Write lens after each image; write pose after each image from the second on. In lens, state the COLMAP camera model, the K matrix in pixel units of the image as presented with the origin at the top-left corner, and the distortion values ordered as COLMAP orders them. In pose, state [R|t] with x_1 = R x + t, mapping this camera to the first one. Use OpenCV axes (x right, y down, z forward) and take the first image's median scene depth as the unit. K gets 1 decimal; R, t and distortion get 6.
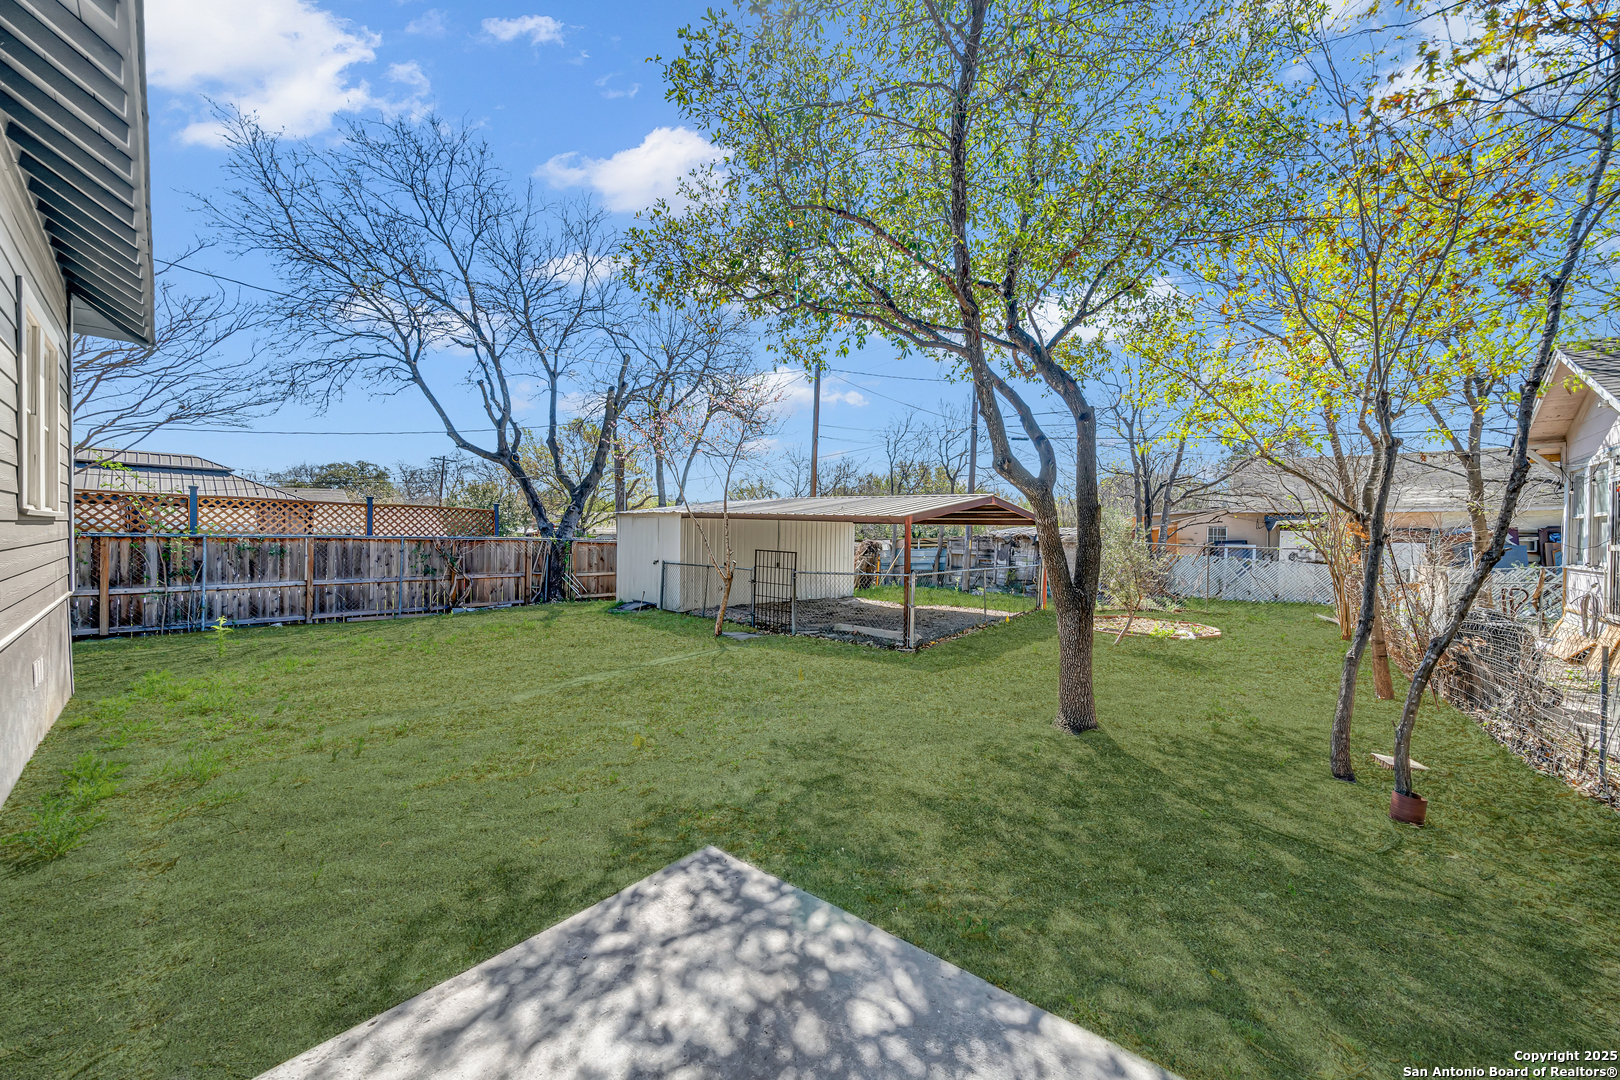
lens RADIAL K [[563.1, 0, 807.6], [0, 563.1, 529.2], [0, 0, 1]] dist [-0.000054, -0.000007]
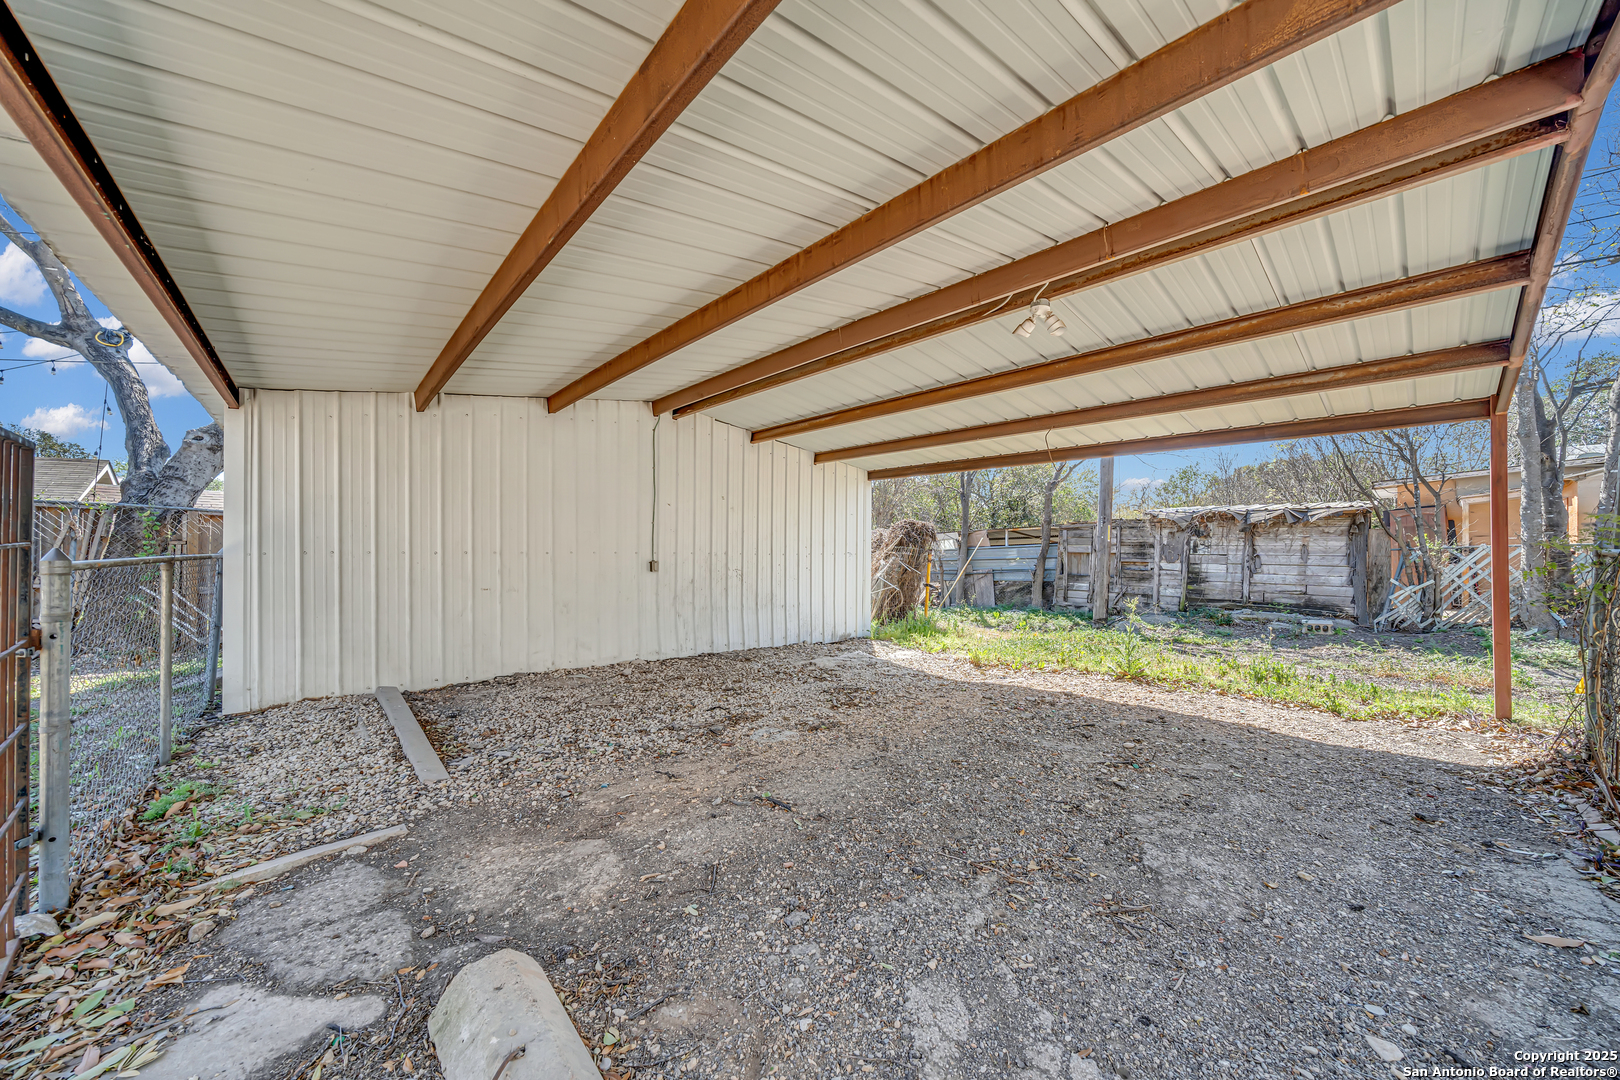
lens RADIAL K [[588.1, 0, 810.0], [0, 588.1, 540.0], [0, 0, 1]] dist [0.000050, -0.000001]
pose [[0.993299, -0.010119, -0.115132, 0.070673], [0.010007, 0.999949, -0.001558, 0.031519], [0.115142, 0.000395, 0.993349, 0.409552]]
